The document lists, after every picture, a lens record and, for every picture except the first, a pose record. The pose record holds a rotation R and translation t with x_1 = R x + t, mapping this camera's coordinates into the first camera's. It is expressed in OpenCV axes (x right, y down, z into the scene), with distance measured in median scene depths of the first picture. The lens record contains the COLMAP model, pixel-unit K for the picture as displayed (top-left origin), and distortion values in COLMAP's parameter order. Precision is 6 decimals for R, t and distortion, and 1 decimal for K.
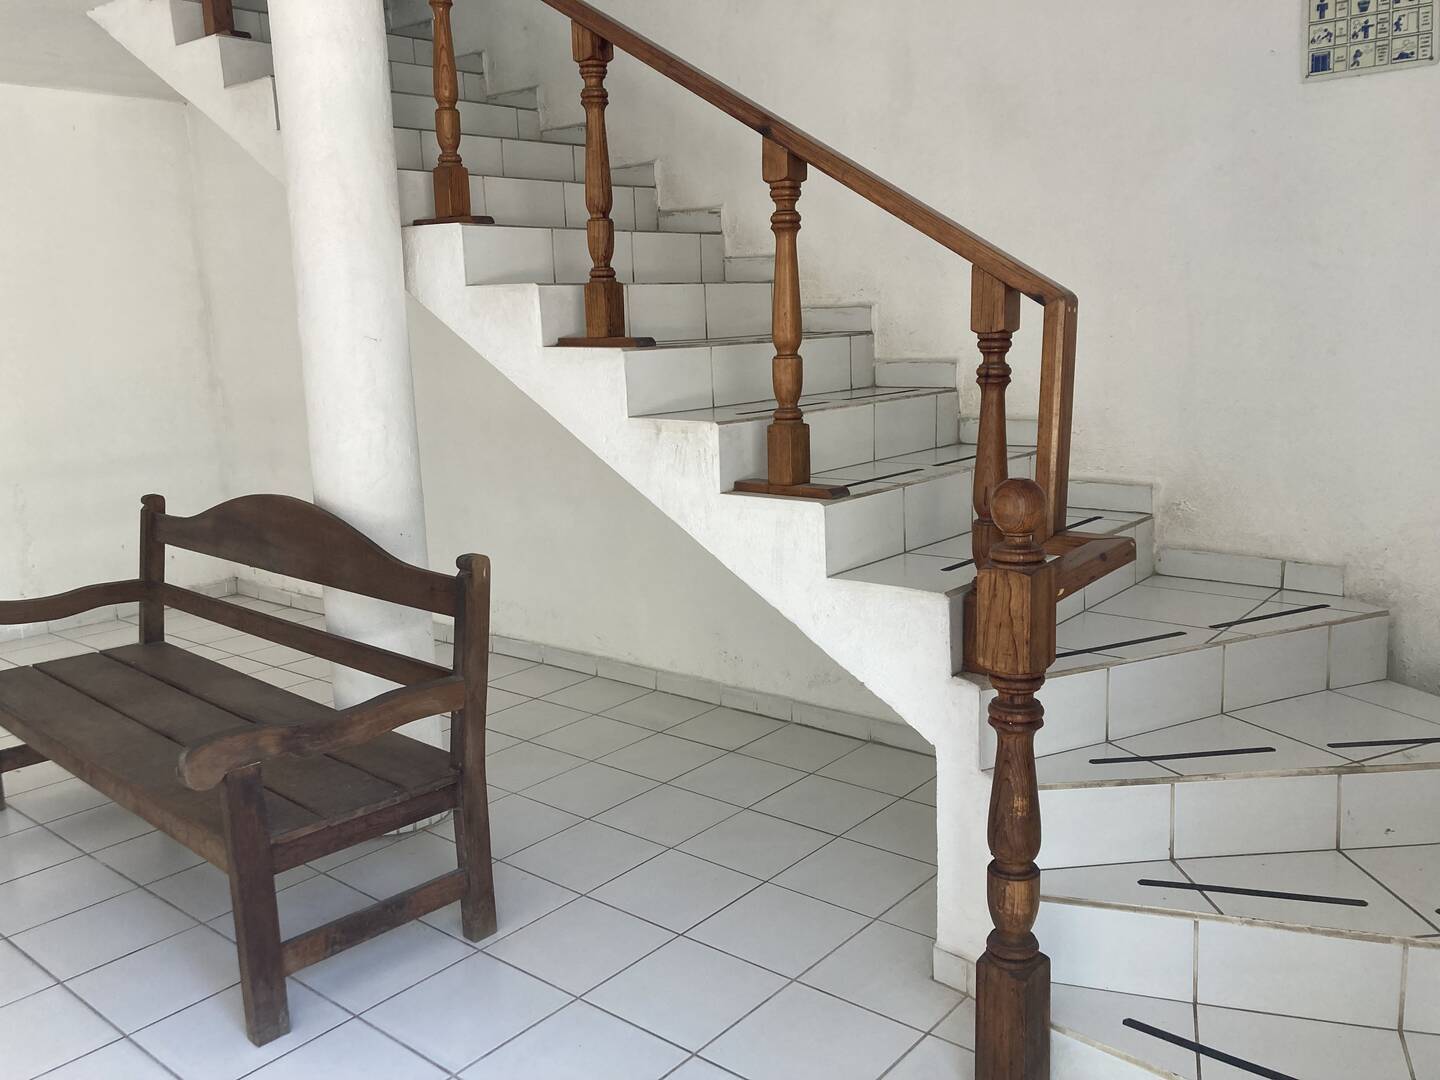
lens RADIAL K [[1179.1, 0, 711.9], [0, 1179.1, 543.4], [0, 0, 1]] dist [0.024322, -0.033551]
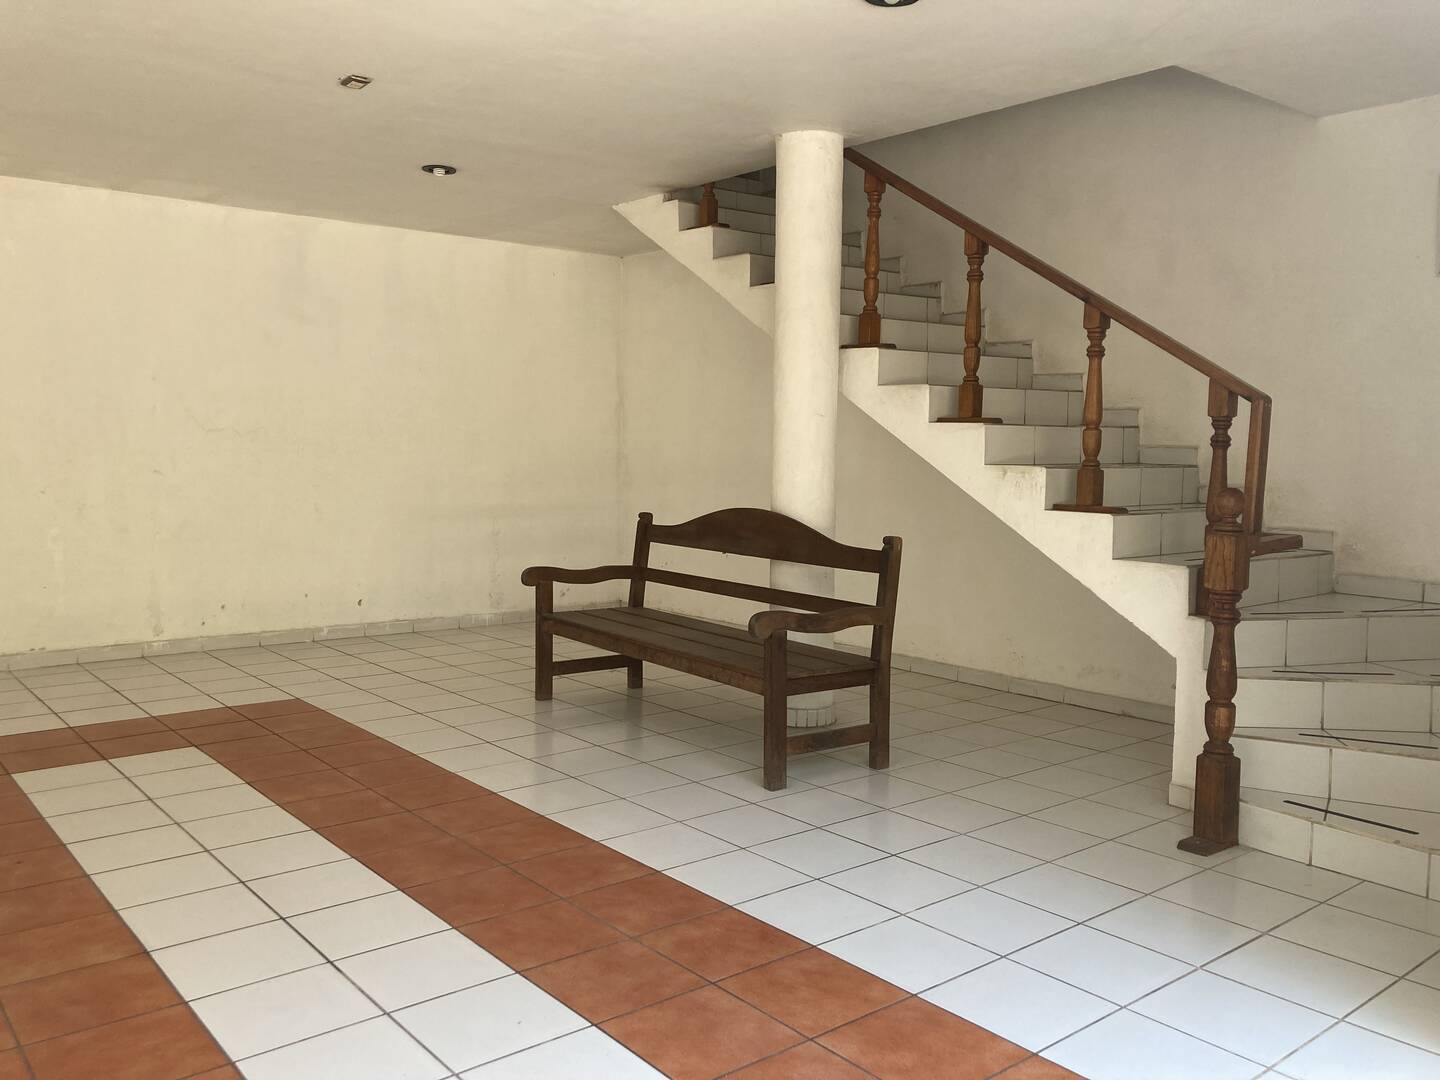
lens RADIAL K [[1179.1, 0, 713.9], [0, 1179.1, 537.4], [0, 0, 1]] dist [0.024322, -0.033551]
pose [[0.981346, 0.060851, -0.182364, -0.138046], [-0.080021, 0.991798, -0.099669, 0.190633], [0.174803, 0.112402, 0.978166, -0.675094]]
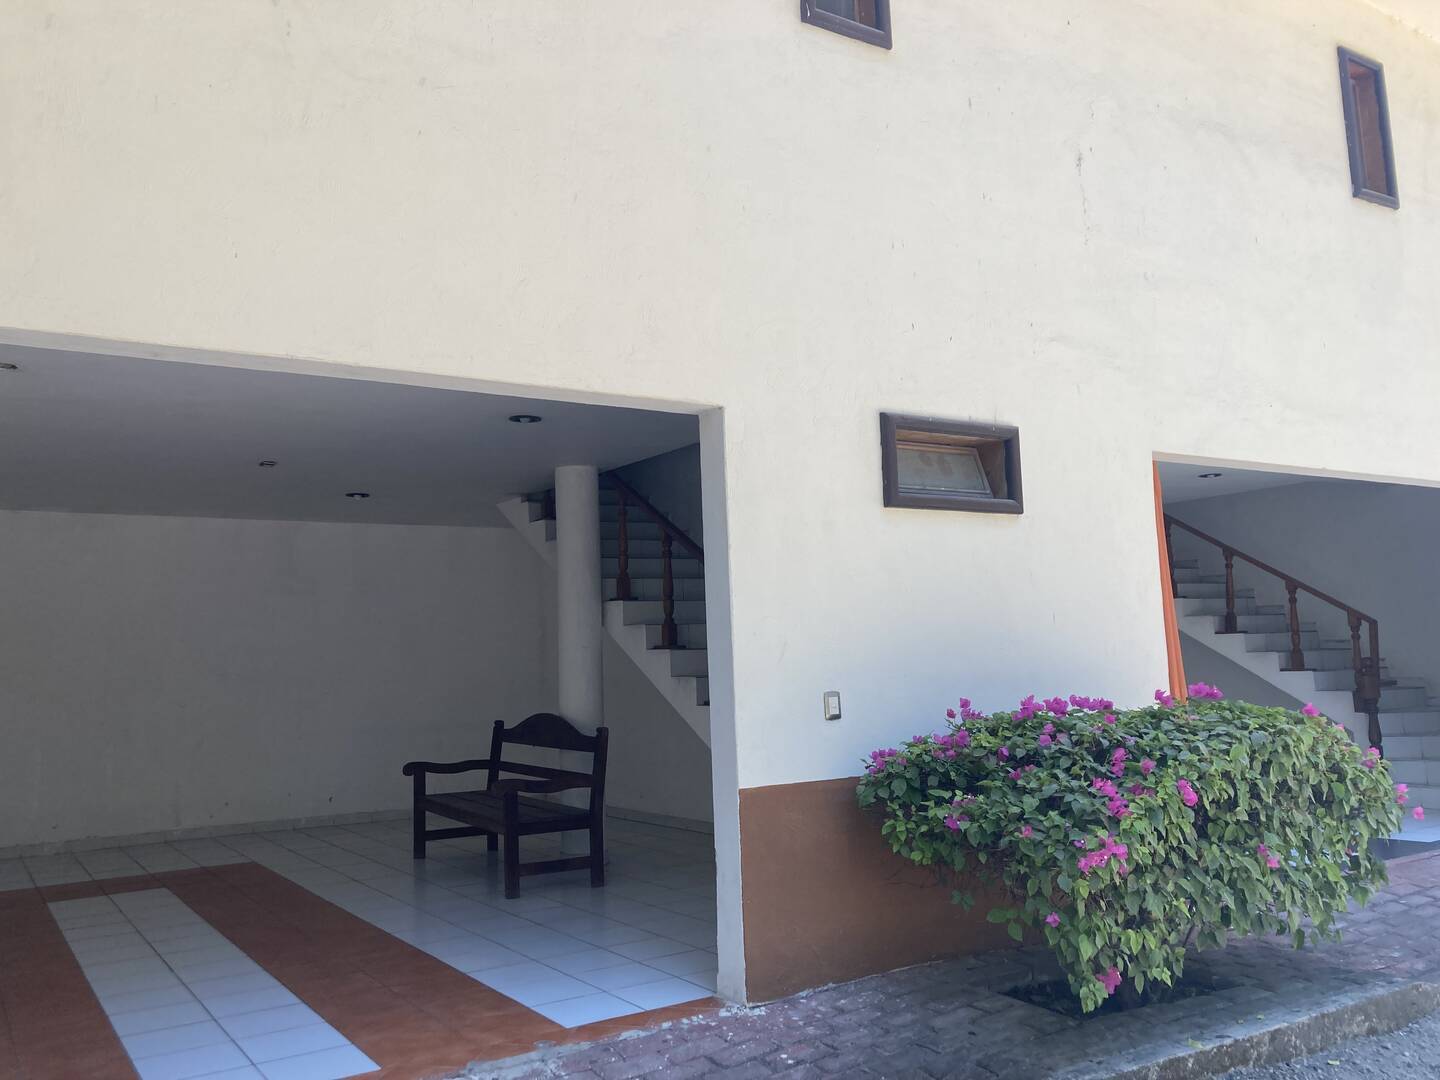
lens RADIAL K [[1179.1, 0, 714.4], [0, 1179.1, 525.7], [0, 0, 1]] dist [0.024322, -0.033551]
pose [[0.956814, -0.031118, -0.289032, 0.751272], [-0.054319, 0.957606, -0.282914, 0.287996], [0.285582, 0.286396, 0.914560, -1.347907]]
